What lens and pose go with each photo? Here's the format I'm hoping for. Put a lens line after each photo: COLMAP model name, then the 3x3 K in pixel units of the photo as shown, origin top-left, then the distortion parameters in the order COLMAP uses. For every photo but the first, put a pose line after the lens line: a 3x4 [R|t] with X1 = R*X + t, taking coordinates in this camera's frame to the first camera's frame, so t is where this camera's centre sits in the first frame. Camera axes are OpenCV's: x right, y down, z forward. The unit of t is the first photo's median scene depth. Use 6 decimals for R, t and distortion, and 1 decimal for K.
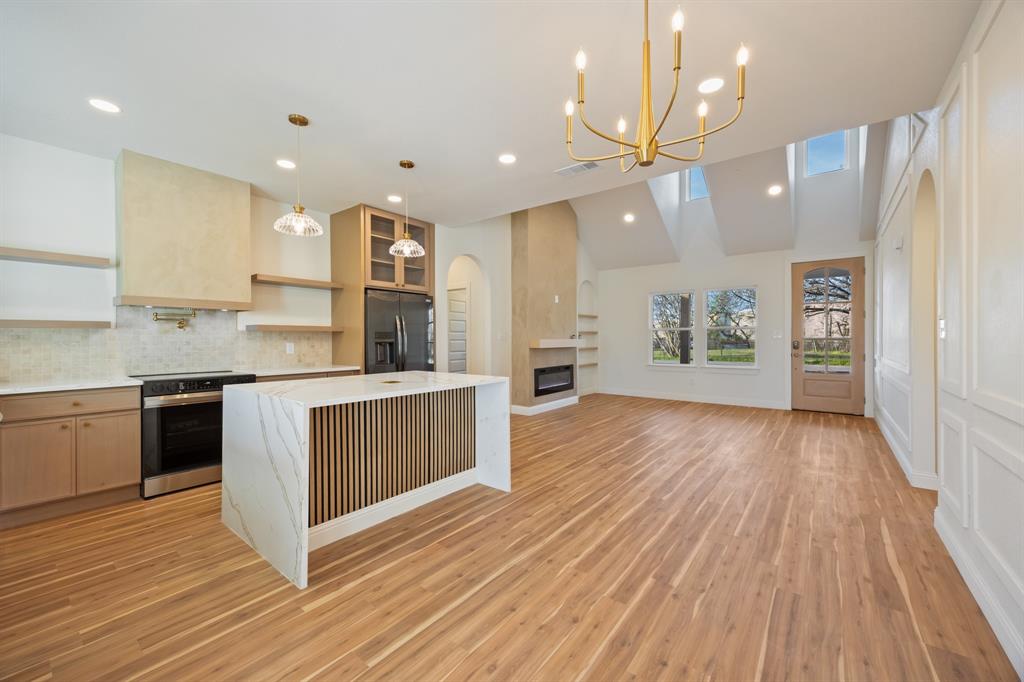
lens RADIAL K [[402.1, 0, 512.0], [0, 402.1, 341.0], [0, 0, 1]] dist [0.001653, 0.000113]
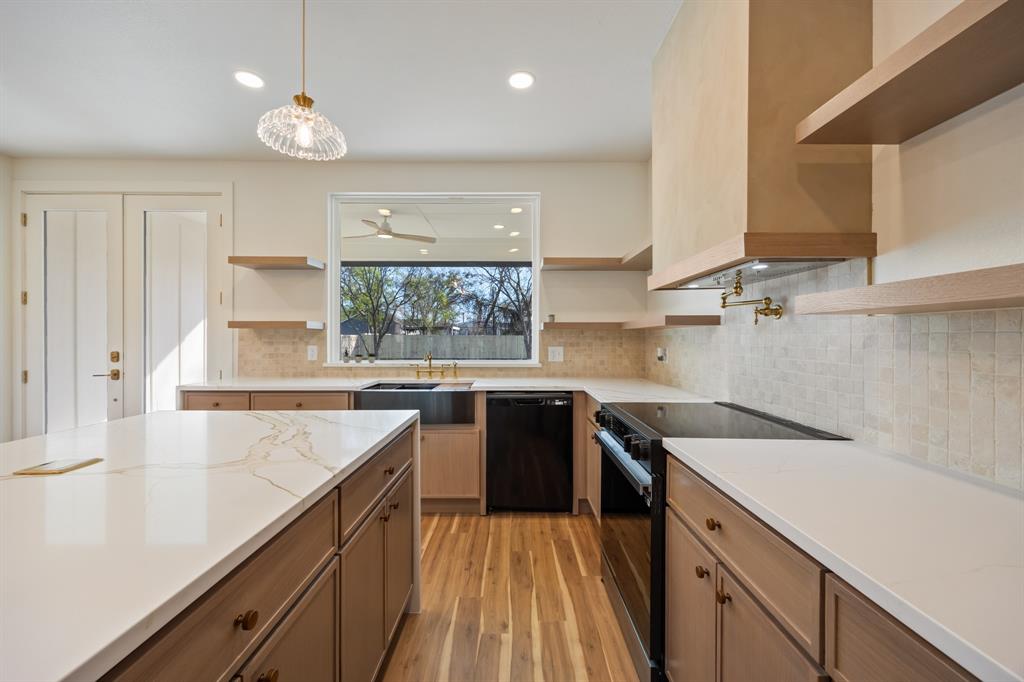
lens RADIAL K [[403.7, 0, 515.2], [0, 403.7, 338.1], [0, 0, 1]] dist [0.001250, 0.000091]
pose [[-0.780896, 0.003039, -0.624653, -0.251984], [-0.002579, 0.999964, 0.008089, -0.010374], [0.624655, 0.007928, -0.780860, 0.981130]]
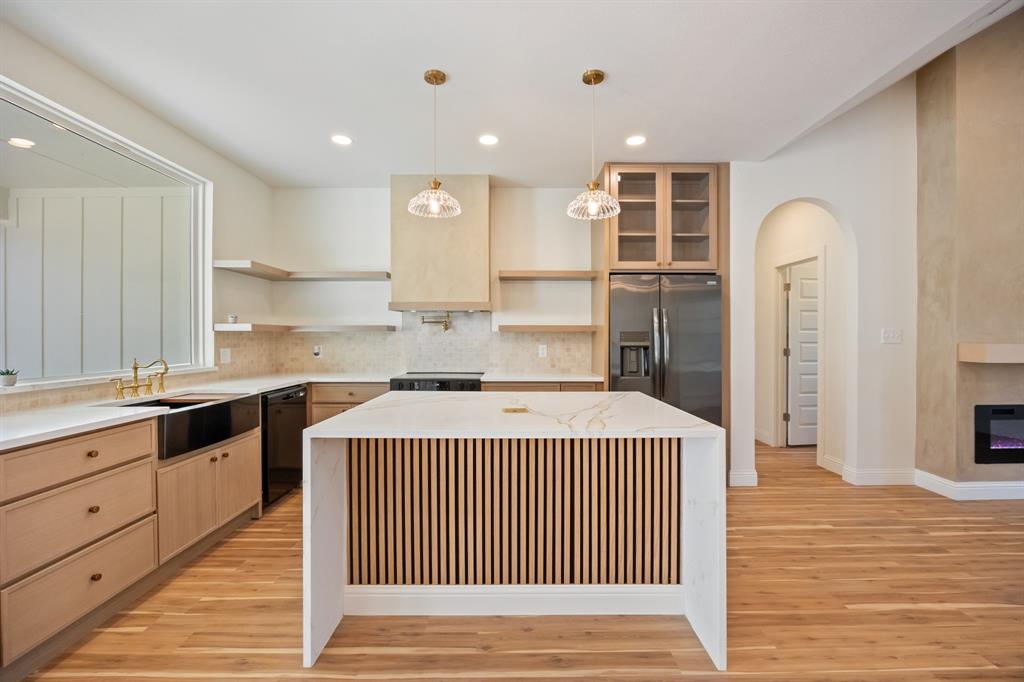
lens RADIAL K [[444.6, 0, 513.6], [0, 444.6, 340.4], [0, 0, 1]] dist [-0.014292, 0.000089]
pose [[0.622355, 0.009622, -0.782676, 0.172044], [-0.006956, 0.999953, 0.006762, -0.011236], [0.782704, 0.001236, 0.622392, 0.344301]]
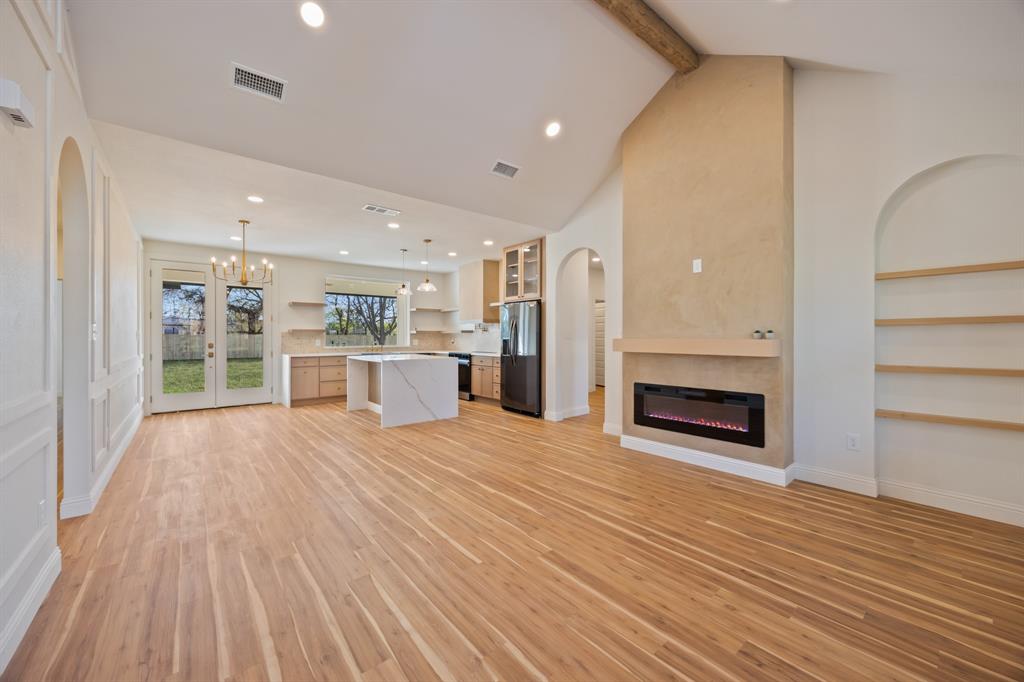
lens RADIAL K [[389.8, 0, 514.3], [0, 389.8, 337.9], [0, 0, 1]] dist [-0.001469, -0.000059]
pose [[-0.205055, 0.006384, -0.978730, 1.054069], [-0.004613, 0.999961, 0.007489, -0.013679], [0.978739, 0.006050, -0.205018, 1.335735]]
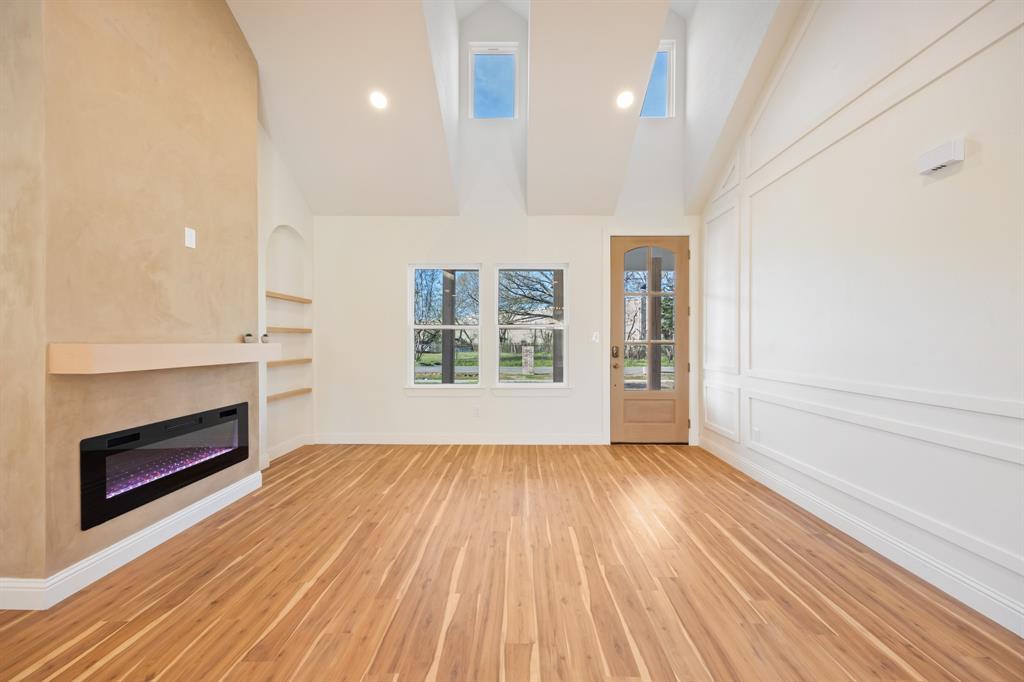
lens RADIAL K [[416.2, 0, 515.2], [0, 416.2, 342.7], [0, 0, 1]] dist [0.014022, -0.000028]
pose [[0.792759, 0.001503, 0.609534, 0.173917], [0.000805, 0.999994, -0.003512, -0.005937], [-0.609535, 0.003275, 0.792752, 0.770106]]
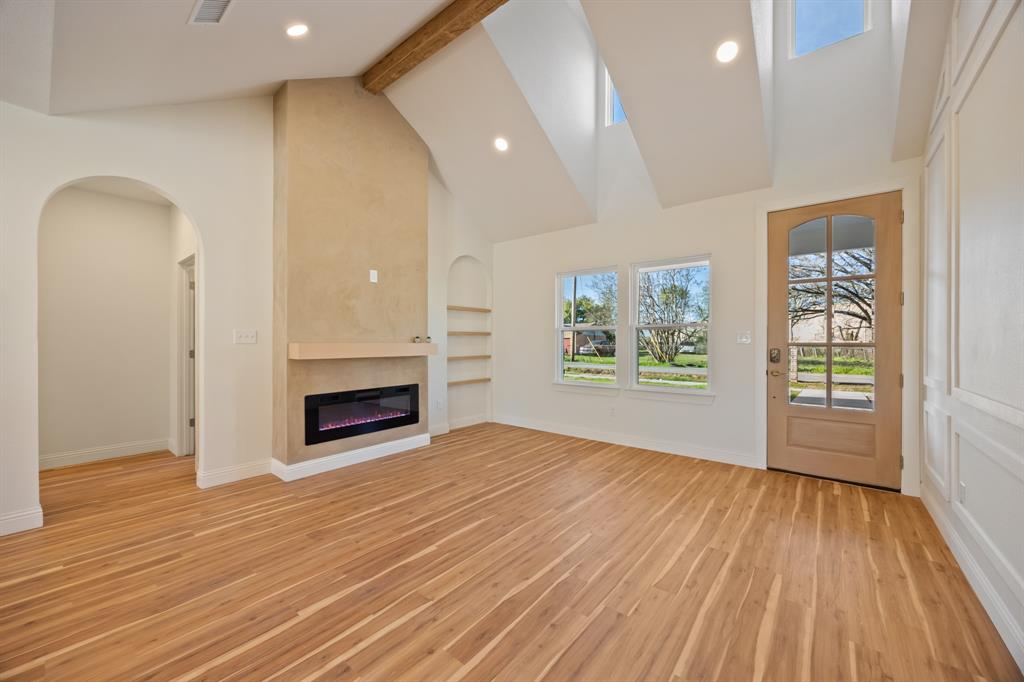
lens RADIAL K [[391.3, 0, 514.2], [0, 391.3, 342.8], [0, 0, 1]] dist [0.000184, 0.000176]
pose [[0.999919, 0.004978, -0.011716, 0.505261], [-0.005020, 0.999981, -0.003552, -0.006167], [0.011698, 0.003610, 0.999925, 0.649998]]
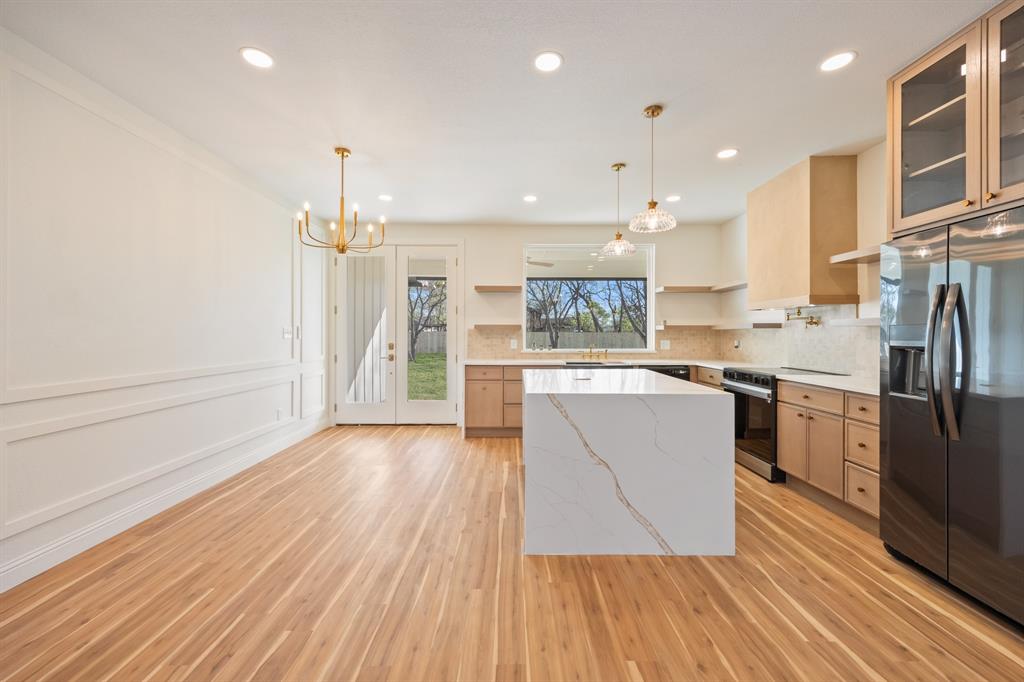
lens RADIAL K [[401.8, 0, 515.9], [0, 401.8, 331.3], [0, 0, 1]] dist [0.002319, 0.000127]
pose [[-0.779517, -0.001605, -0.626379, 0.323347], [-0.002558, 0.999997, 0.000621, -0.014486], [0.626376, 0.002087, -0.779518, 1.097840]]
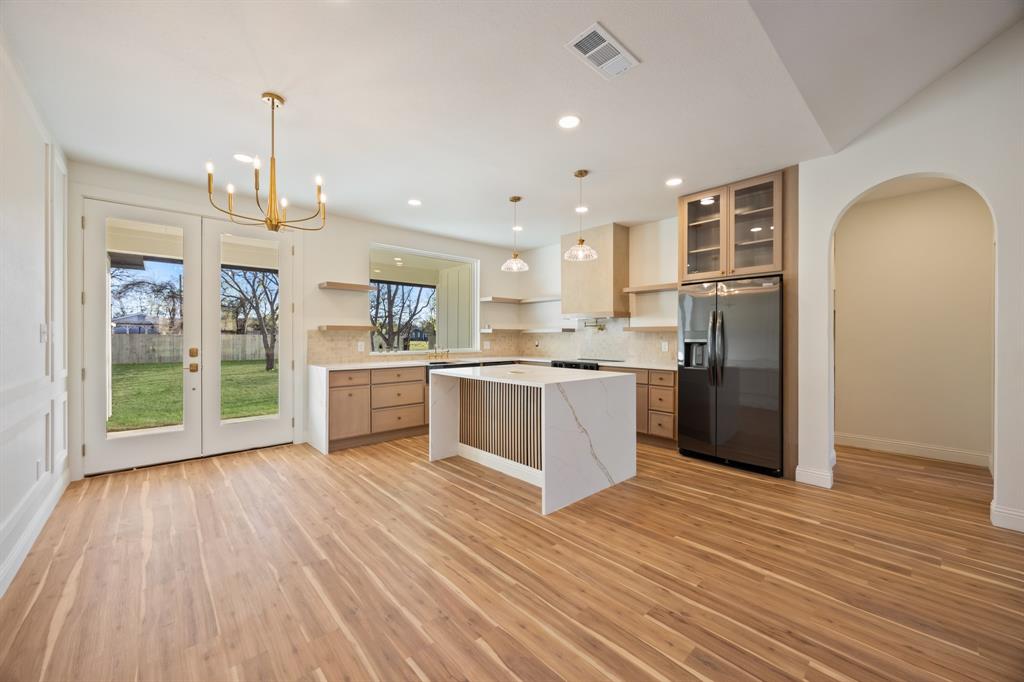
lens RADIAL K [[389.8, 0, 514.3], [0, 389.8, 337.9], [0, 0, 1]] dist [-0.001469, -0.000059]
pose [[-0.160120, 0.004834, -0.987086, 0.594801], [-0.006426, 0.999962, 0.005939, -0.009800], [0.987077, 0.007294, -0.160082, 0.760146]]
